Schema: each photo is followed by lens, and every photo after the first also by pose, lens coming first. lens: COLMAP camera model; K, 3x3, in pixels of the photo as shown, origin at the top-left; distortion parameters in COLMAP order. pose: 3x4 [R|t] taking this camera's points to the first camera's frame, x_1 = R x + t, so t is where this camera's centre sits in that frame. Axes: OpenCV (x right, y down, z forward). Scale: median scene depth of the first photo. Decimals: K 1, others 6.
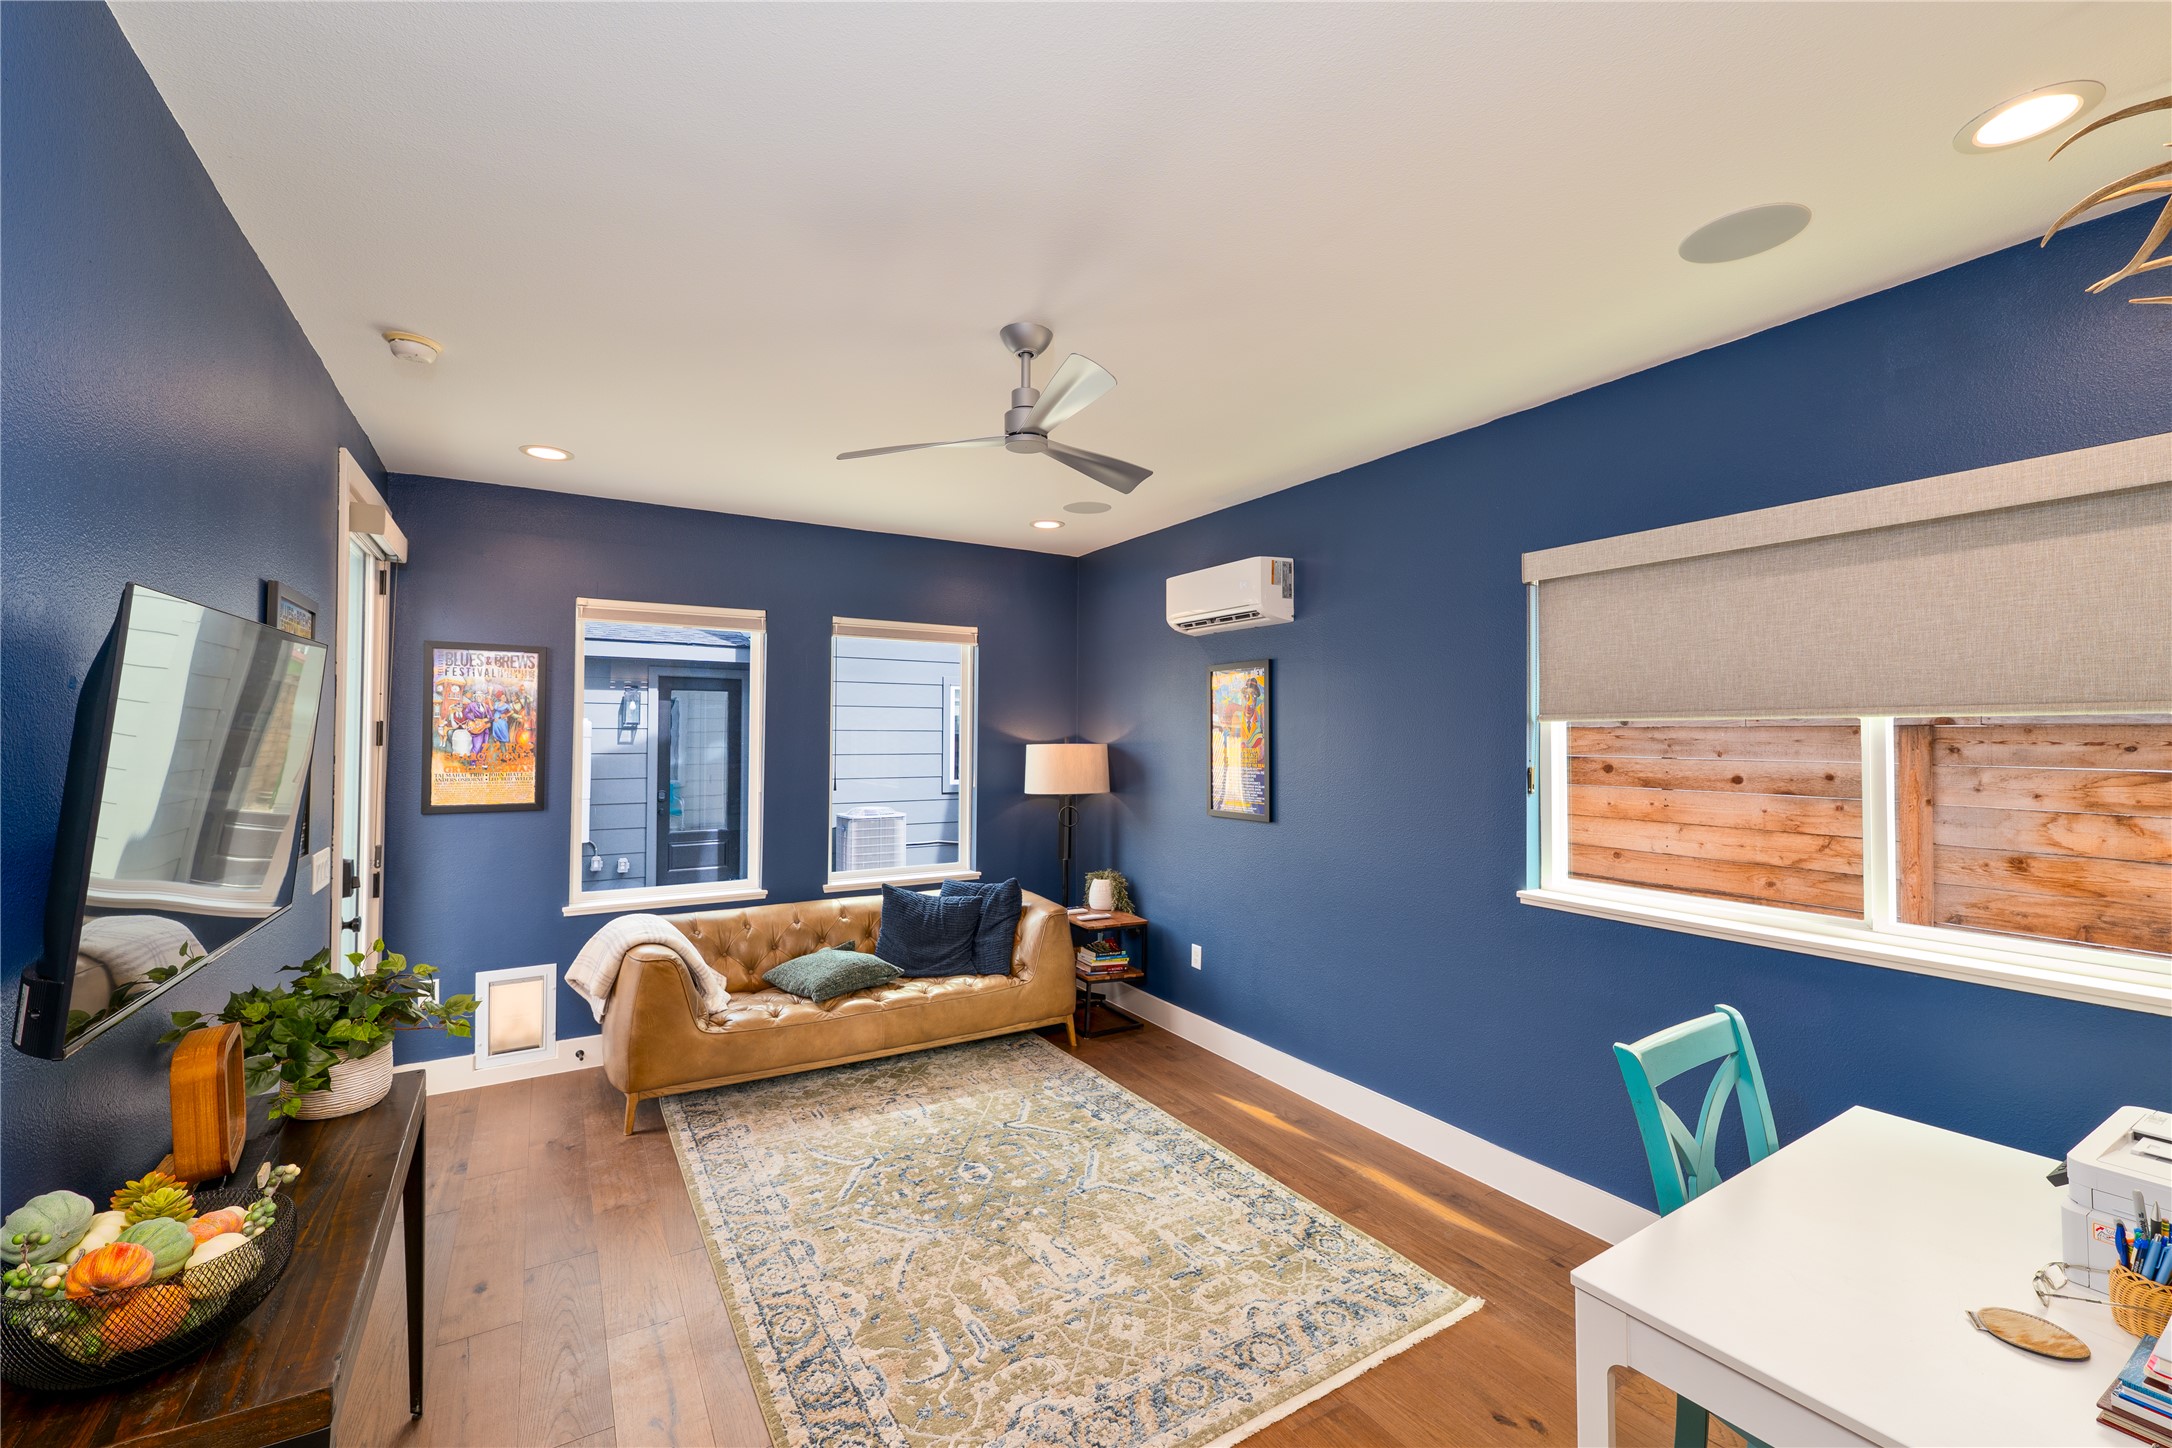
lens RADIAL K [[885.1, 0, 1084.0], [0, 885.1, 720.9], [0, 0, 1]] dist [0.006396, -0.001244]
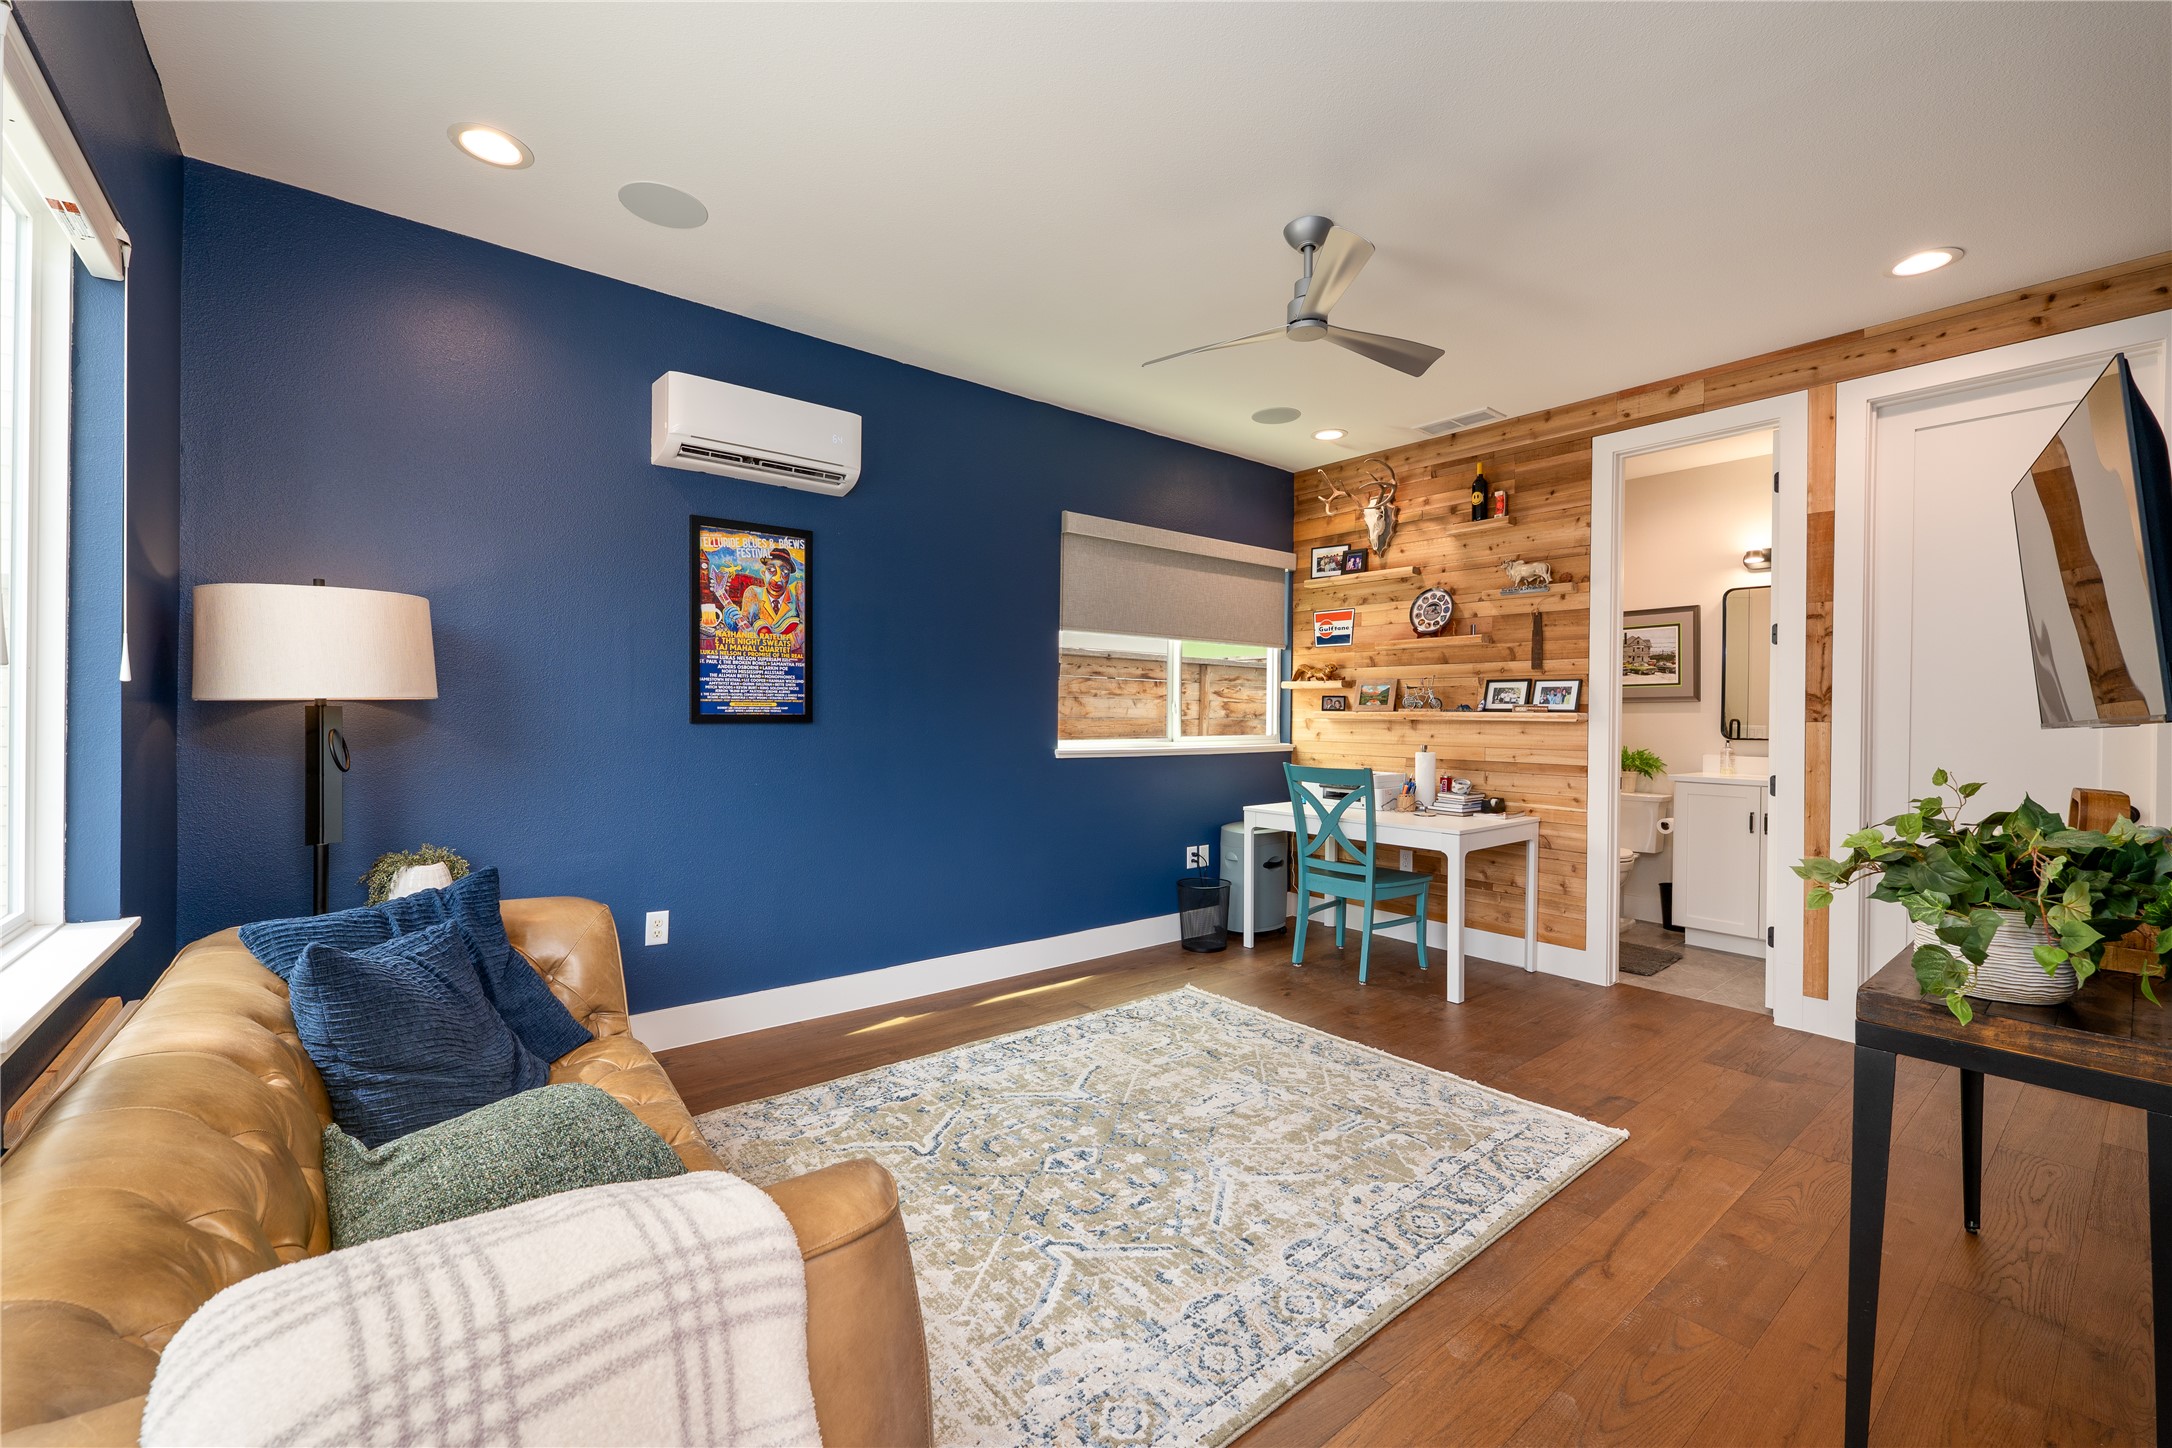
lens RADIAL K [[885.1, 0, 1085.0], [0, 885.1, 721.4], [0, 0, 1]] dist [0.006396, -0.001244]
pose [[-0.131693, -0.011723, 0.991221, -0.917095], [-0.026699, 0.999609, 0.008275, 0.135296], [-0.990931, -0.025375, -0.131955, 1.155178]]
